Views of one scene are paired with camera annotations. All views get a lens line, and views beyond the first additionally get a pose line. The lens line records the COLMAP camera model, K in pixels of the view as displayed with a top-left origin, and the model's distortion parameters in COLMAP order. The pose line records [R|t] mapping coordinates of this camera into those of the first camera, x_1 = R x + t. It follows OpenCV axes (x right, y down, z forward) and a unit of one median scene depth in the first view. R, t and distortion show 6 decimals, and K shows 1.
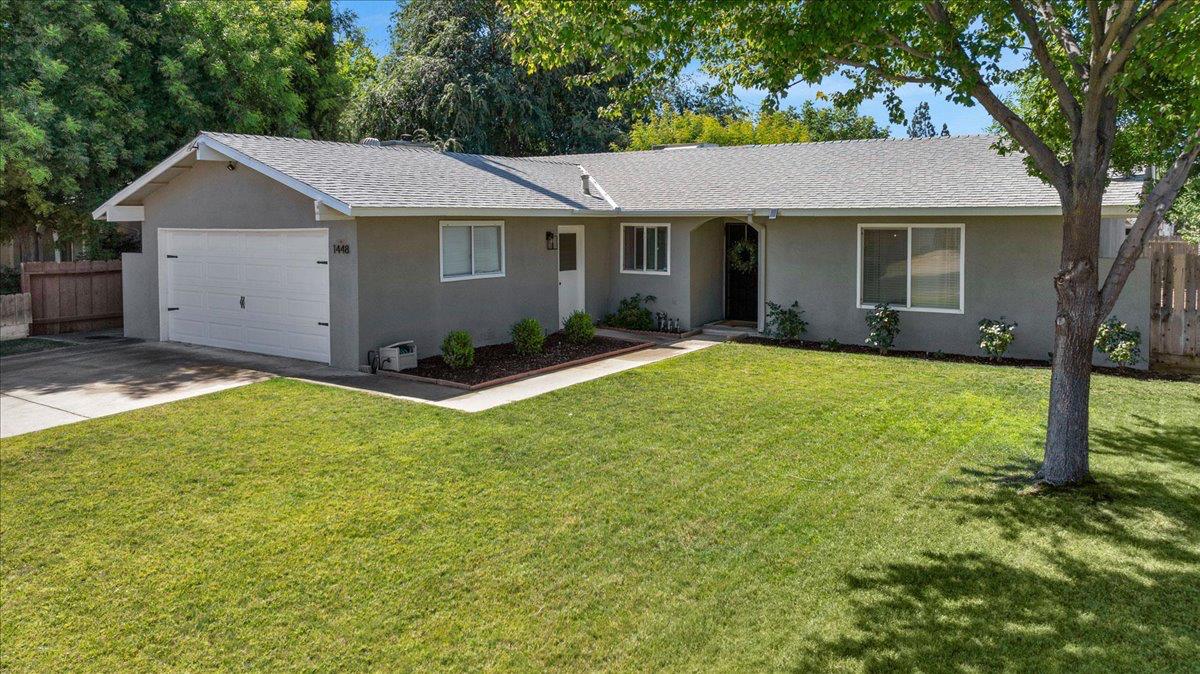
lens RADIAL K [[857.7, 0, 613.4], [0, 857.7, 269.4], [0, 0, 1]] dist [-0.016825, 0.001214]
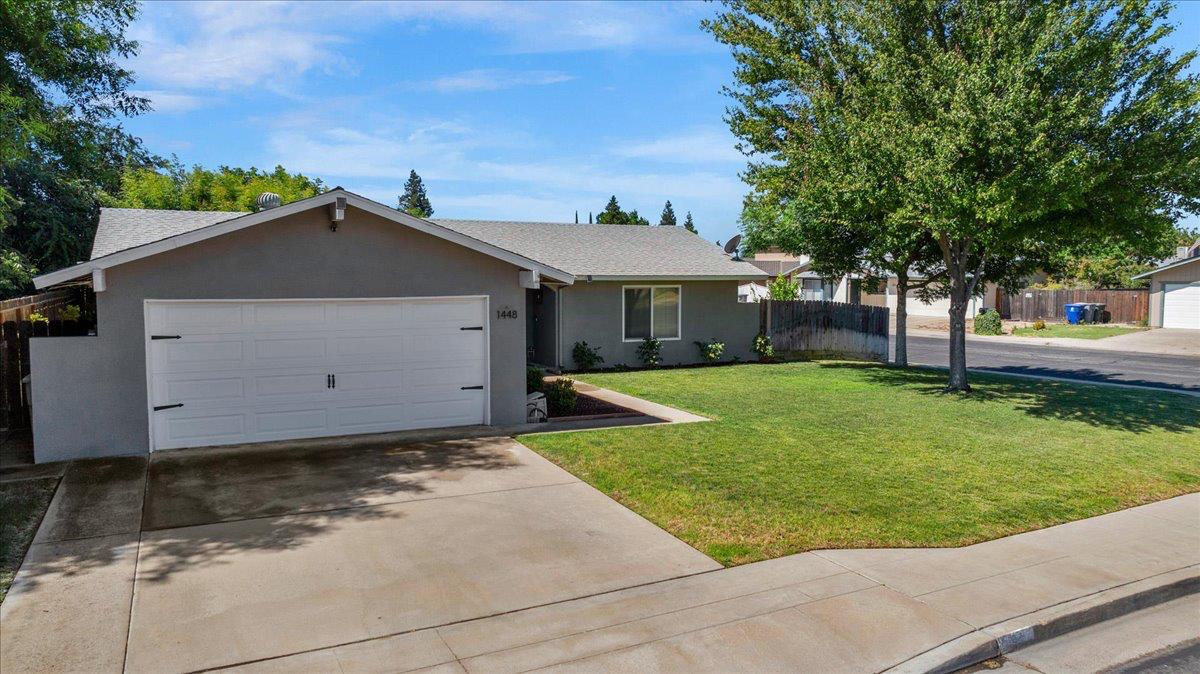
lens RADIAL K [[857.7, 0, 598.3], [0, 857.7, 330.5], [0, 0, 1]] dist [-0.016825, 0.001214]
pose [[0.483491, -0.055608, 0.873581, -0.987027], [0.049684, 0.998115, 0.036037, -0.029478], [-0.873938, 0.025980, 0.485342, 0.305965]]
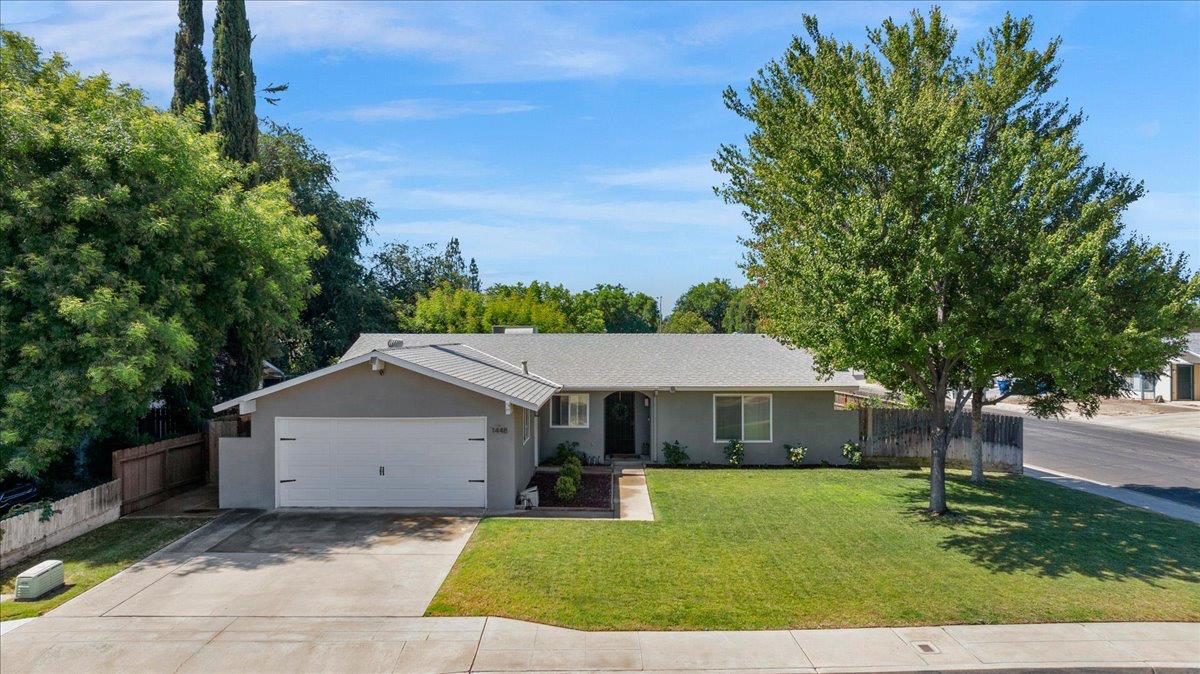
lens RADIAL K [[857.7, 0, 595.6], [0, 857.7, 340.0], [0, 0, 1]] dist [-0.016825, 0.001214]
pose [[0.836622, -0.005717, 0.547751, -0.828384], [0.032126, 0.998736, -0.038644, -0.098495], [-0.546838, 0.049928, 0.835749, -0.314233]]
